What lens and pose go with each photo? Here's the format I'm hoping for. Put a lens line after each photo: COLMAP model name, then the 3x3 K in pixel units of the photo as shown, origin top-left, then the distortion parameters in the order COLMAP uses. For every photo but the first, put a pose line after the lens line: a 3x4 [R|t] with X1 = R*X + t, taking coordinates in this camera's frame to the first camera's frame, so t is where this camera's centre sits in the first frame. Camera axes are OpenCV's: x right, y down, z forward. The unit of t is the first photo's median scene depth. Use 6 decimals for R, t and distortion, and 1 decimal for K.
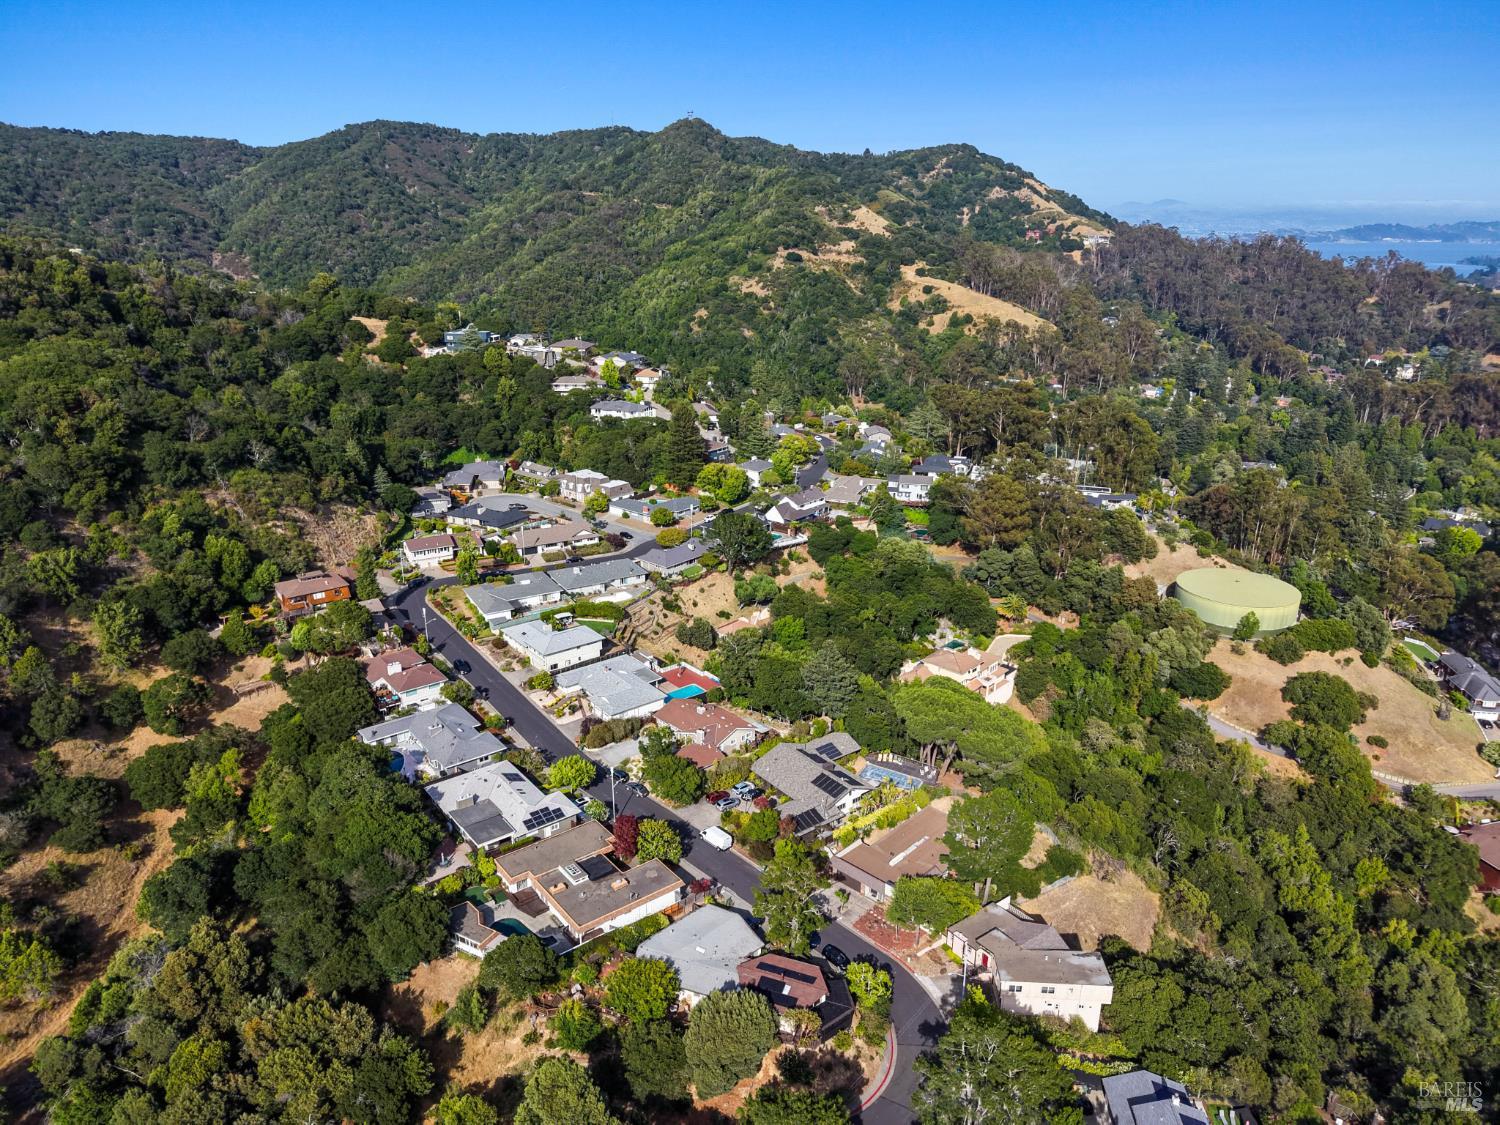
lens RADIAL K [[1005.0, 0, 747.8], [0, 1005.0, 564.7], [0, 0, 1]] dist [0.027461, -0.038617]
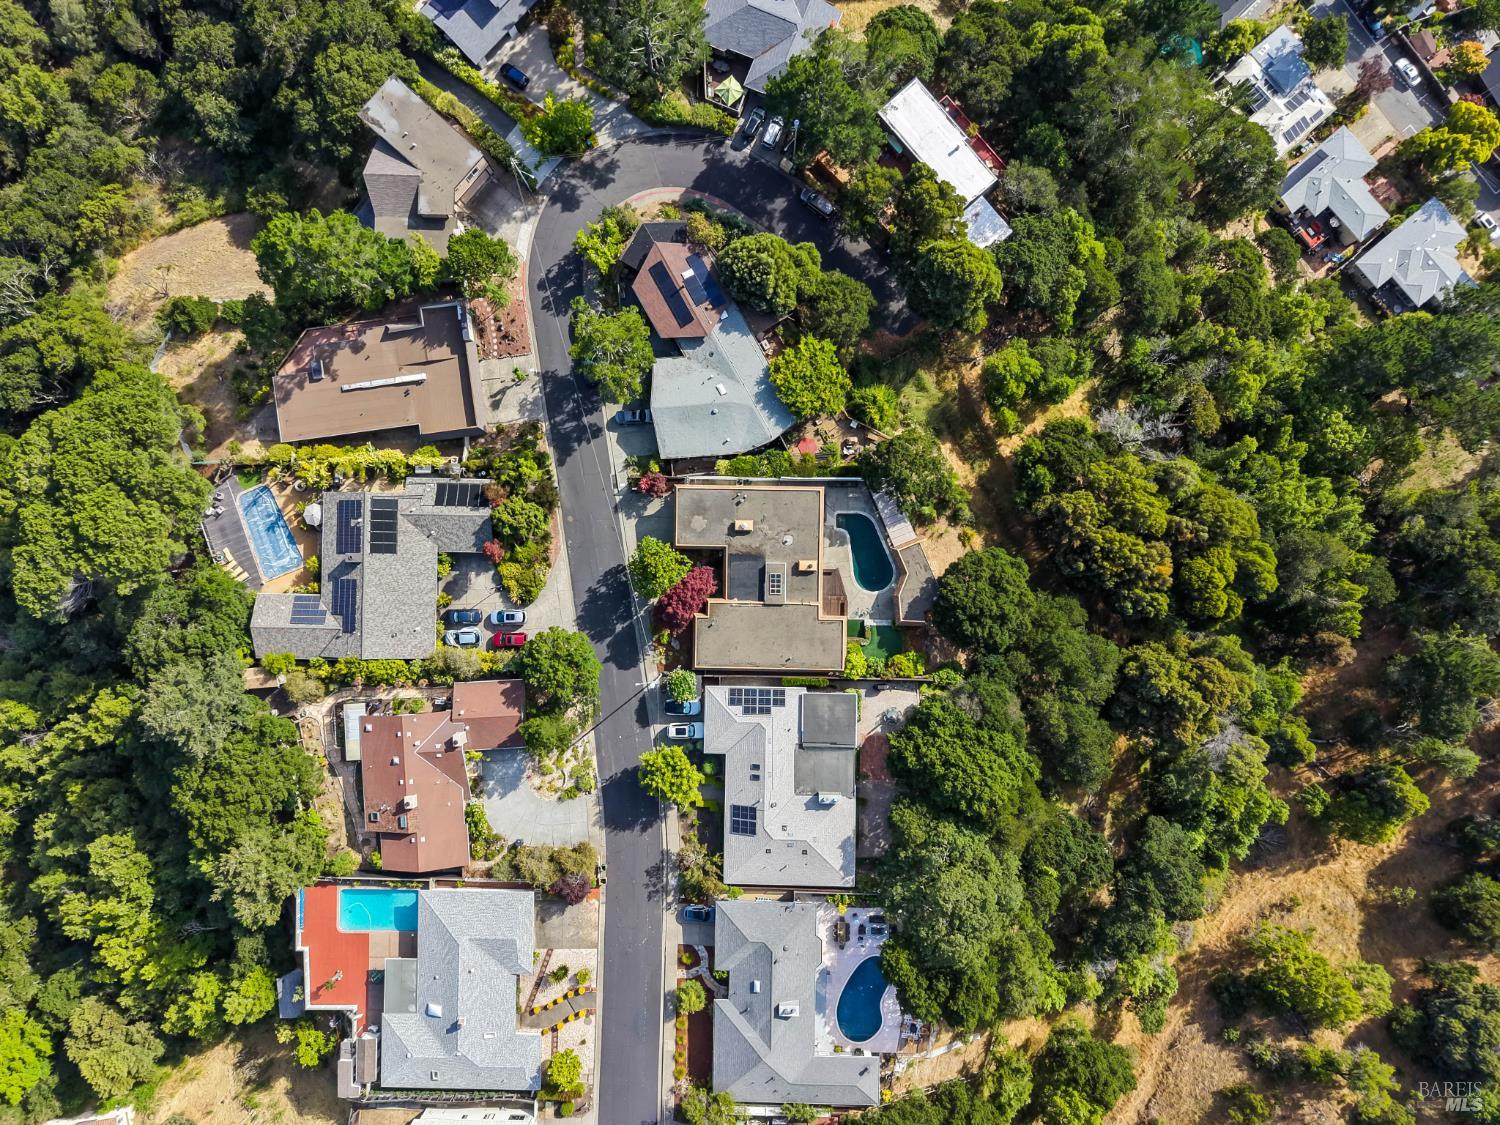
lens RADIAL K [[1005.0, 0, 747.8], [0, 1005.0, 564.7], [0, 0, 1]] dist [0.027461, -0.038617]
pose [[-0.784443, -0.620117, -0.010202, -0.128414], [0.191733, -0.258118, 0.946897, -0.409593], [-0.589820, 0.740830, 0.321376, 0.690752]]
